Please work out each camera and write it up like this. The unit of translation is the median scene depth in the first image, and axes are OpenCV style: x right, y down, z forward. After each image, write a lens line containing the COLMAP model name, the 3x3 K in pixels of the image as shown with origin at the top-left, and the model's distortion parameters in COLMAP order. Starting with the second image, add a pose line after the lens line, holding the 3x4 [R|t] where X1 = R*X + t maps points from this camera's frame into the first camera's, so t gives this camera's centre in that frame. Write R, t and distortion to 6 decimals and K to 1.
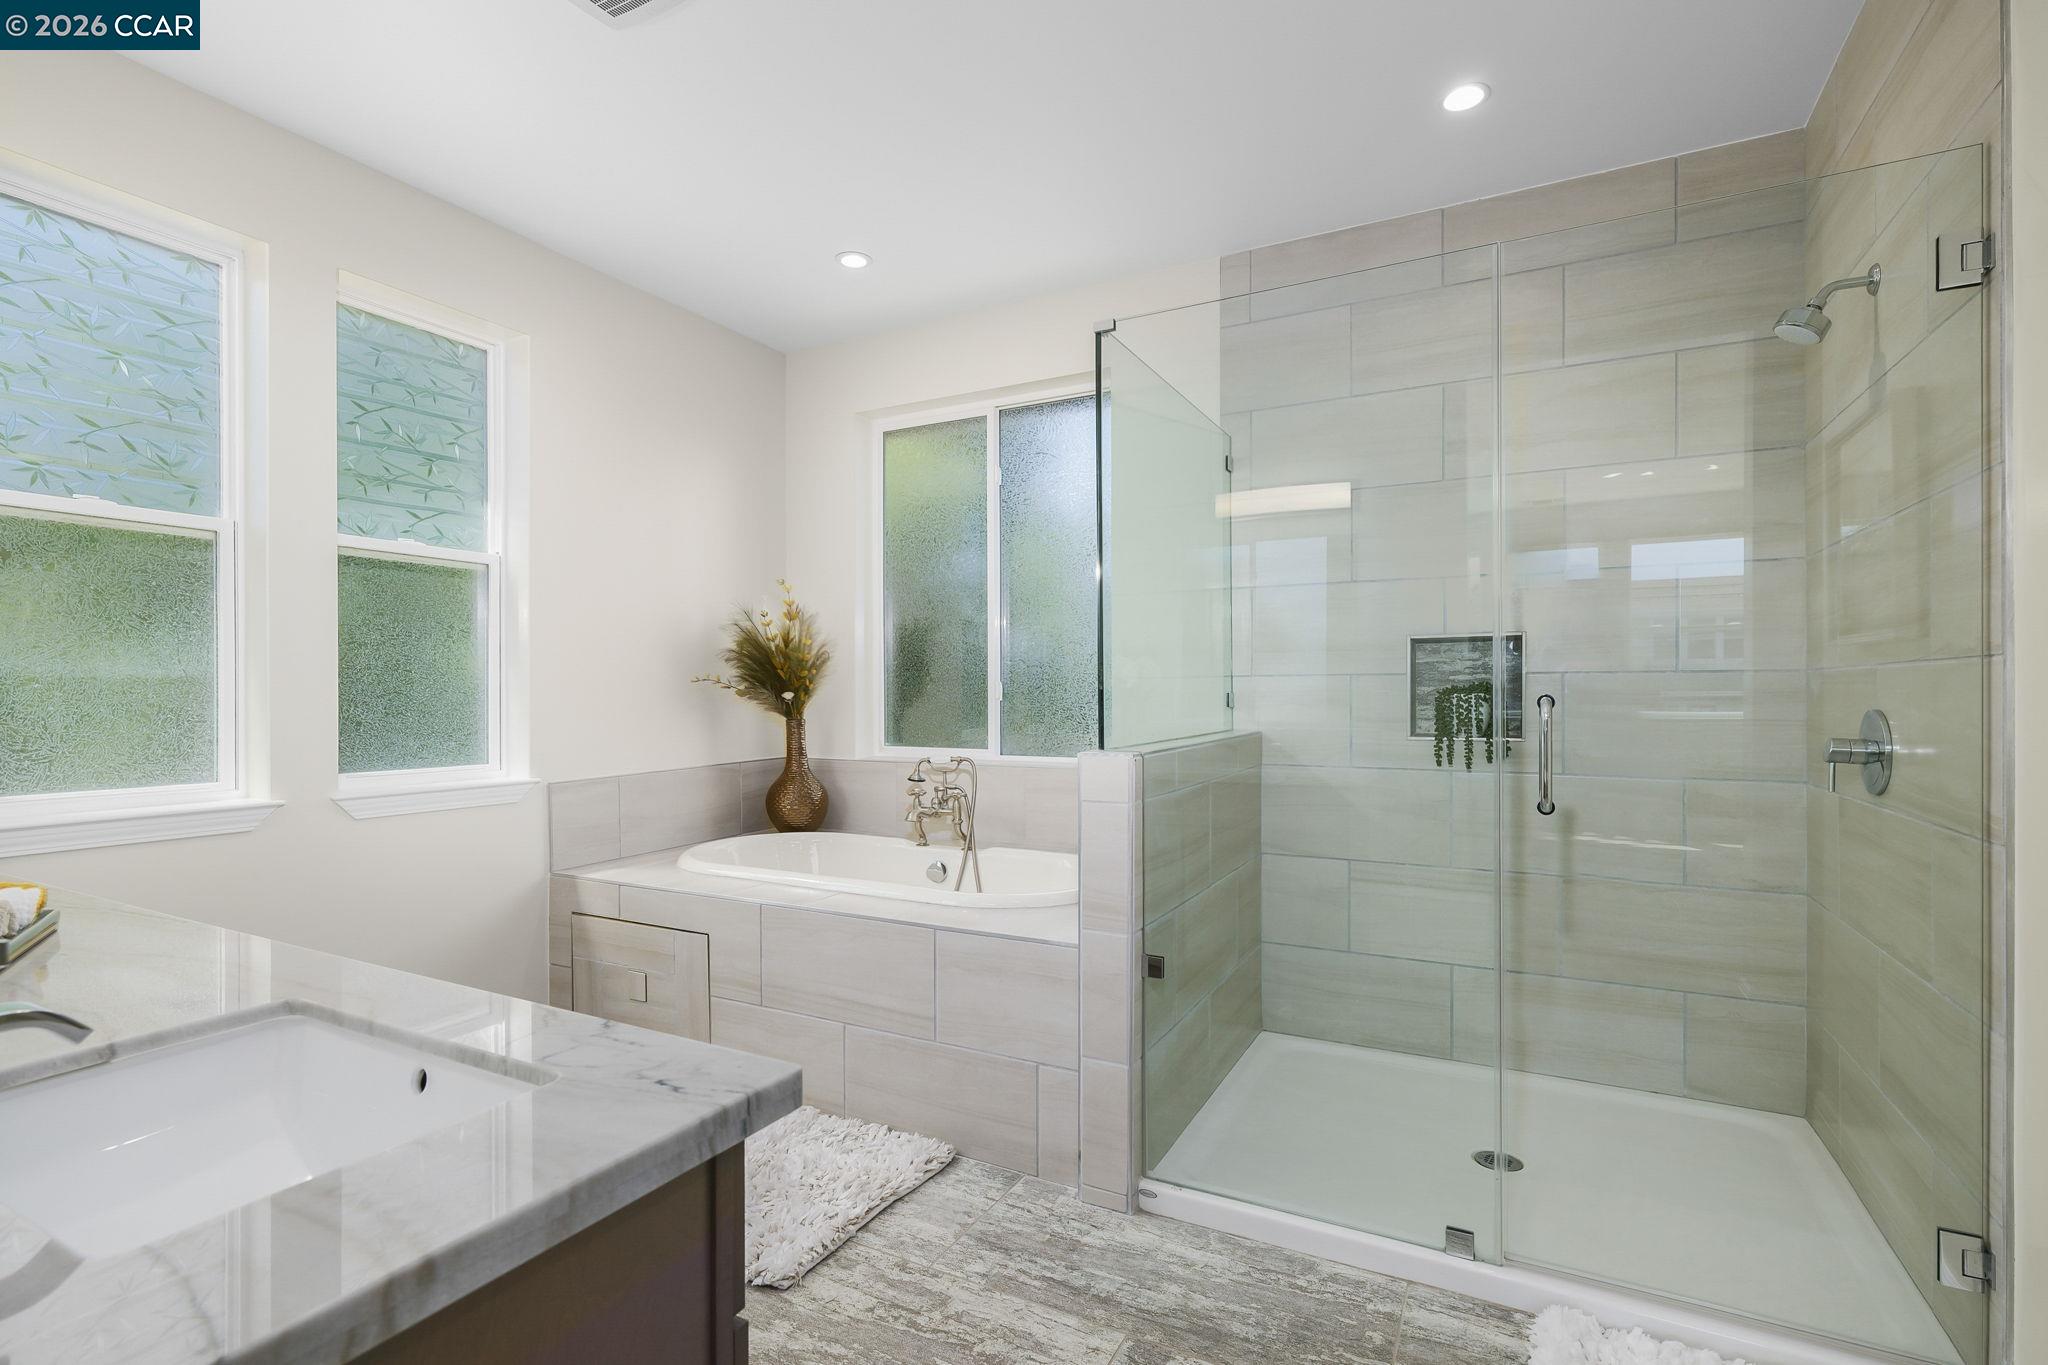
lens RADIAL K [[937.5, 0, 1025.9], [0, 937.5, 691.8], [0, 0, 1]] dist [0.001513, -0.000908]
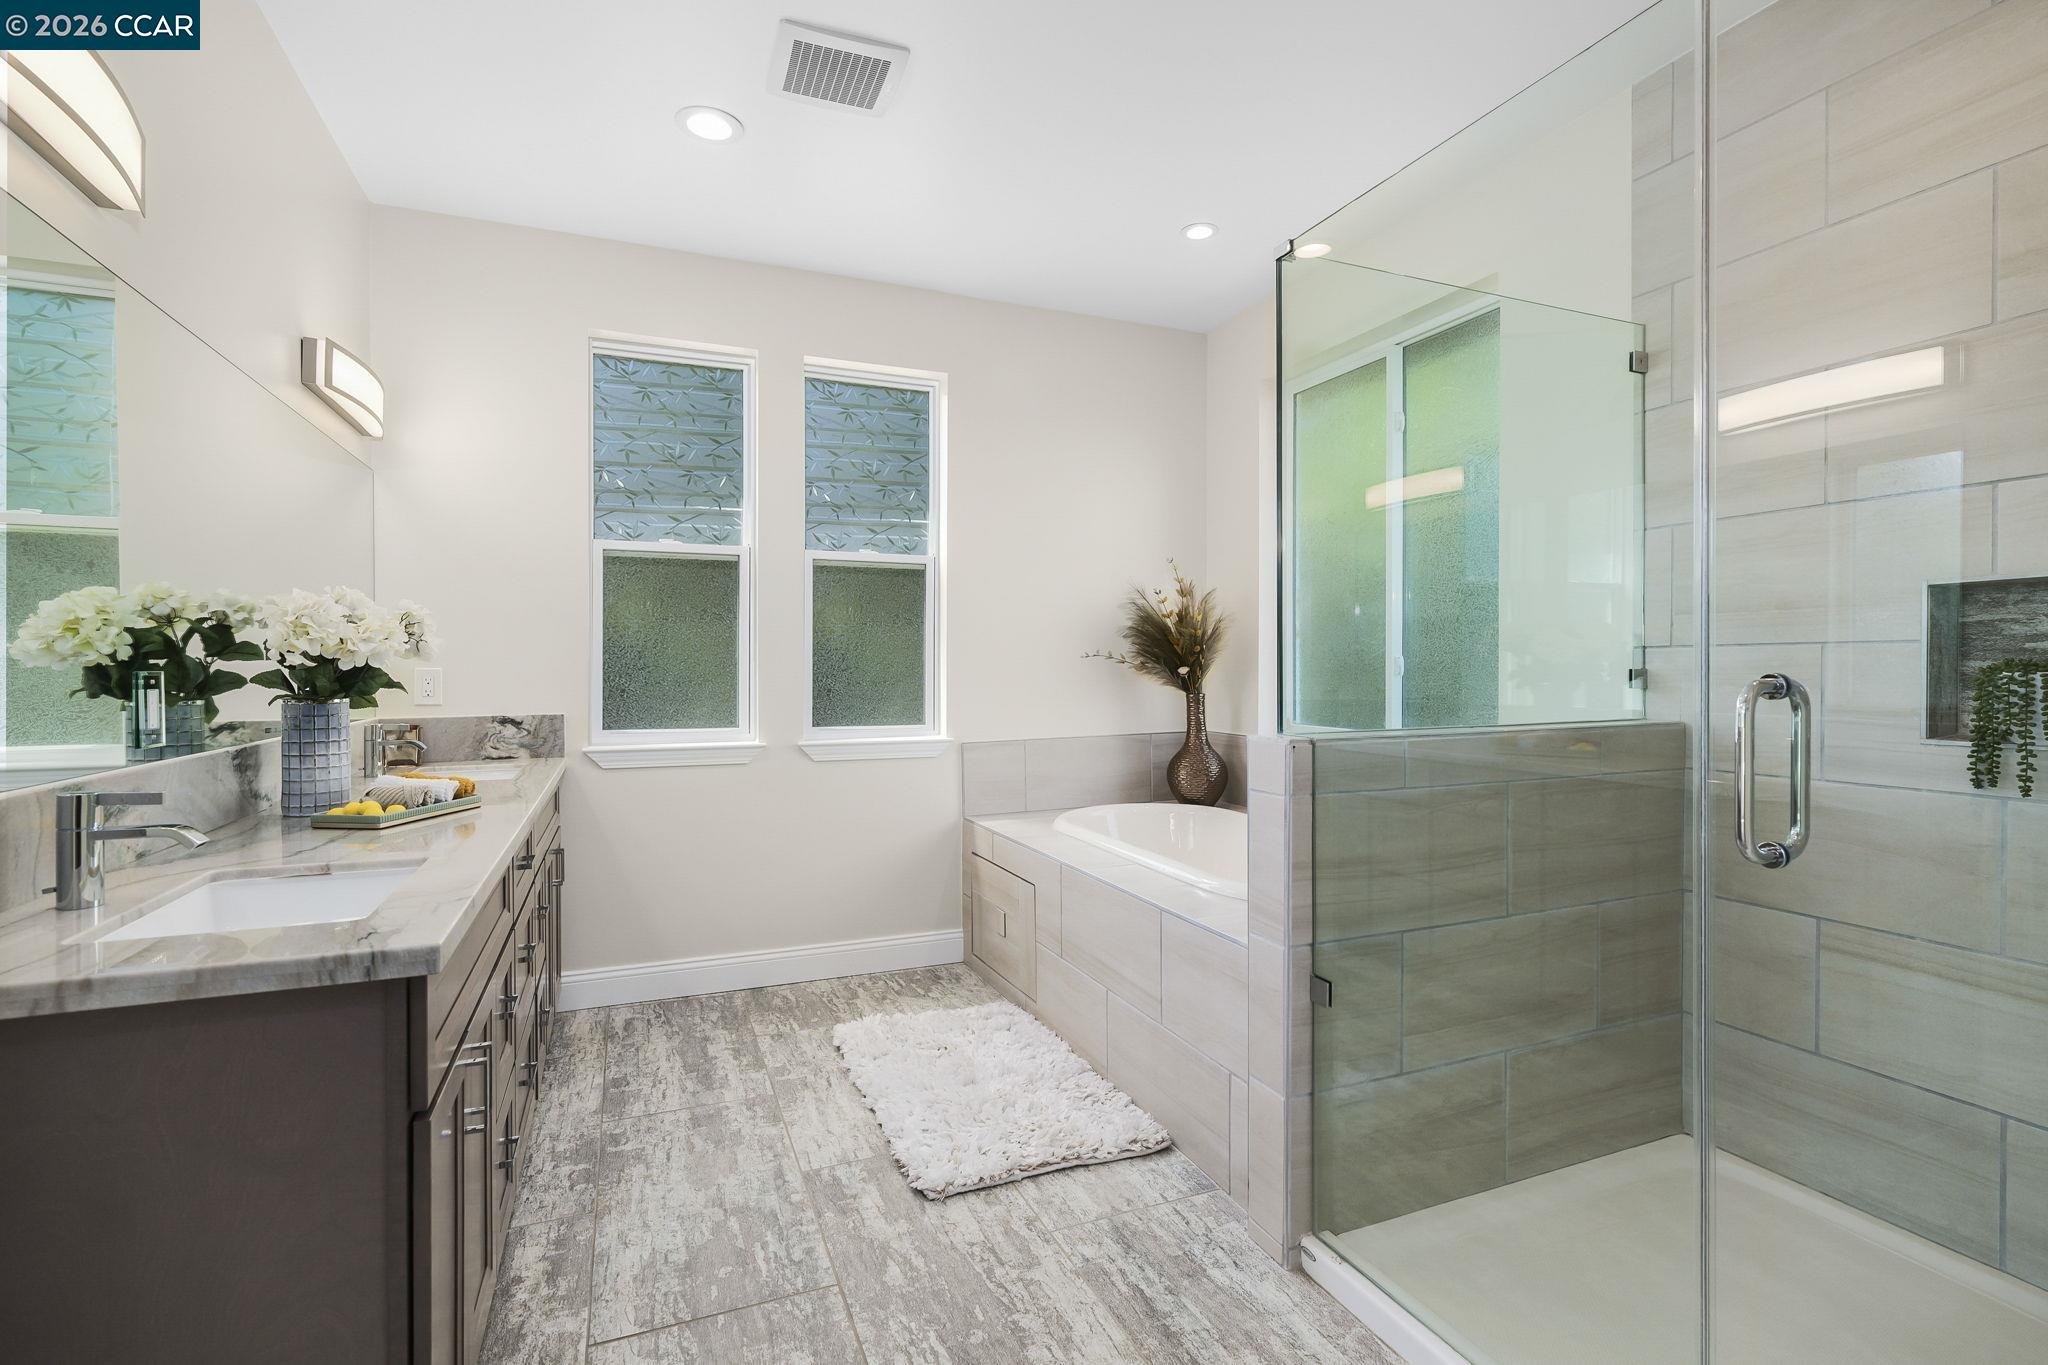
lens RADIAL K [[937.5, 0, 1028.3], [0, 937.5, 670.9], [0, 0, 1]] dist [0.001513, -0.000908]
pose [[0.780664, 0.003965, -0.624939, 0.404819], [-0.001085, 0.999987, 0.004989, -0.000965], [0.624950, -0.003217, 0.780658, 0.151555]]
